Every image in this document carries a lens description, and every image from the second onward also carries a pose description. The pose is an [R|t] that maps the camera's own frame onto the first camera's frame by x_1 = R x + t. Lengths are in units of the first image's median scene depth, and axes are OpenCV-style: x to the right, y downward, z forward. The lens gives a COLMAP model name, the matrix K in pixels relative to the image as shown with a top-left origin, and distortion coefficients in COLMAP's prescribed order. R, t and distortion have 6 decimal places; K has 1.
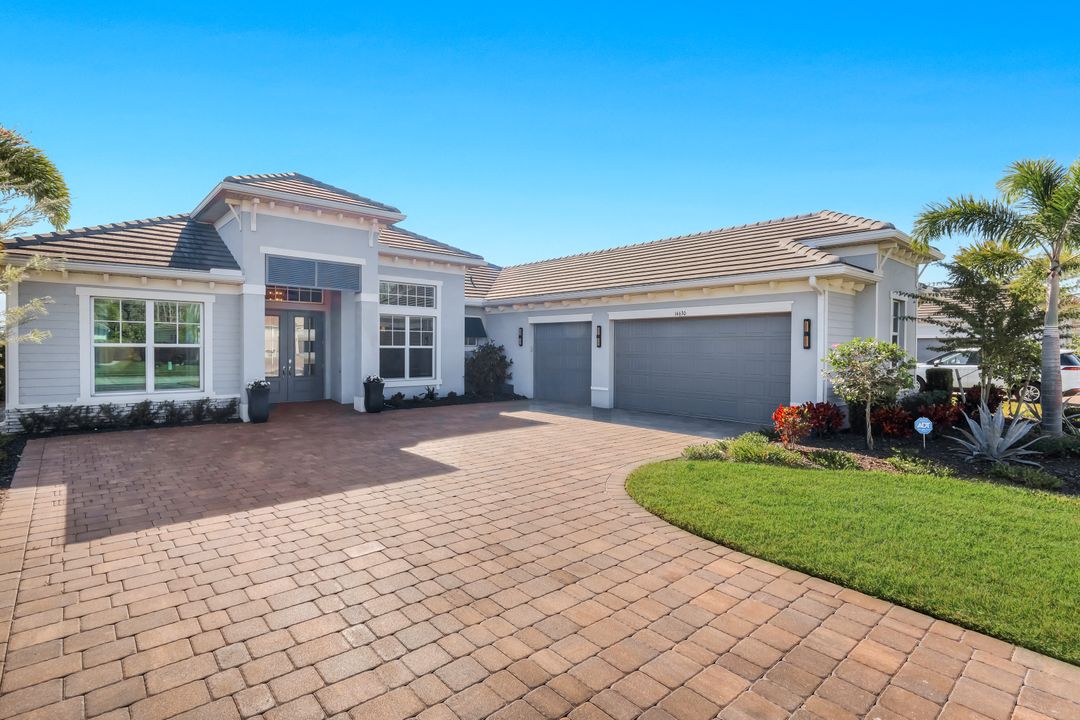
lens RADIAL K [[529.6, 0, 530.2], [0, 529.6, 345.4], [0, 0, 1]] dist [0.002256, 0.000340]
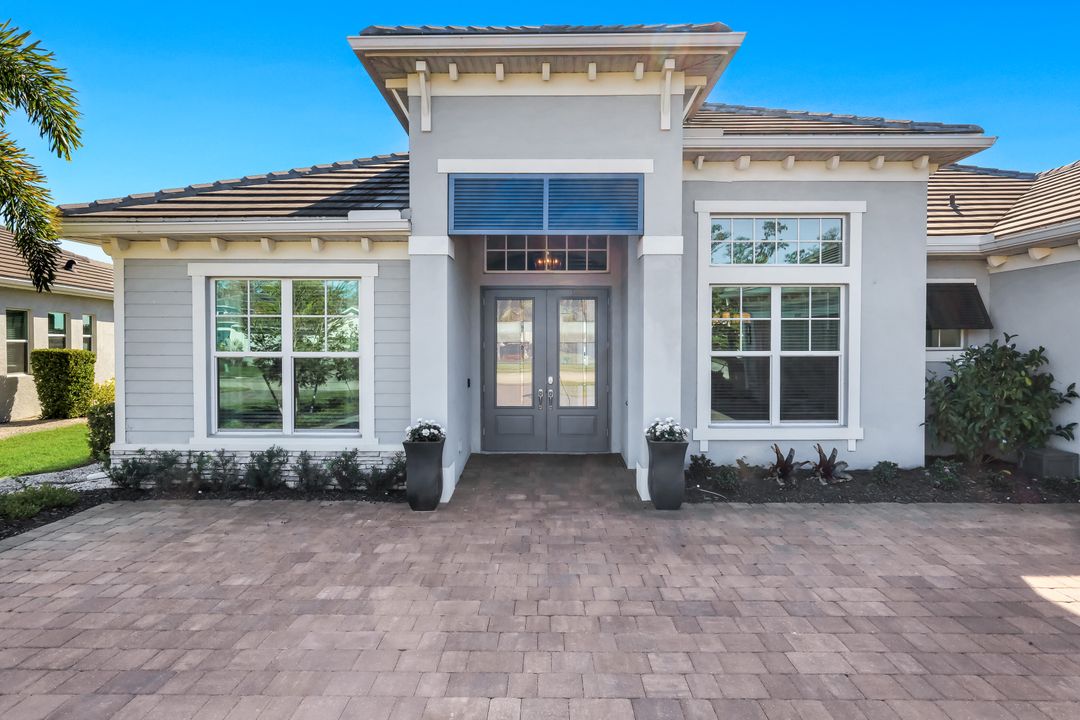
lens RADIAL K [[623.9, 0, 535.5], [0, 623.9, 356.0], [0, 0, 1]] dist [0.002163, 0.001124]
pose [[0.750489, 0.007129, -0.660845, -0.030541], [0.008001, 0.999771, 0.019872, -0.007235], [0.660835, -0.020201, 0.750260, 0.451902]]
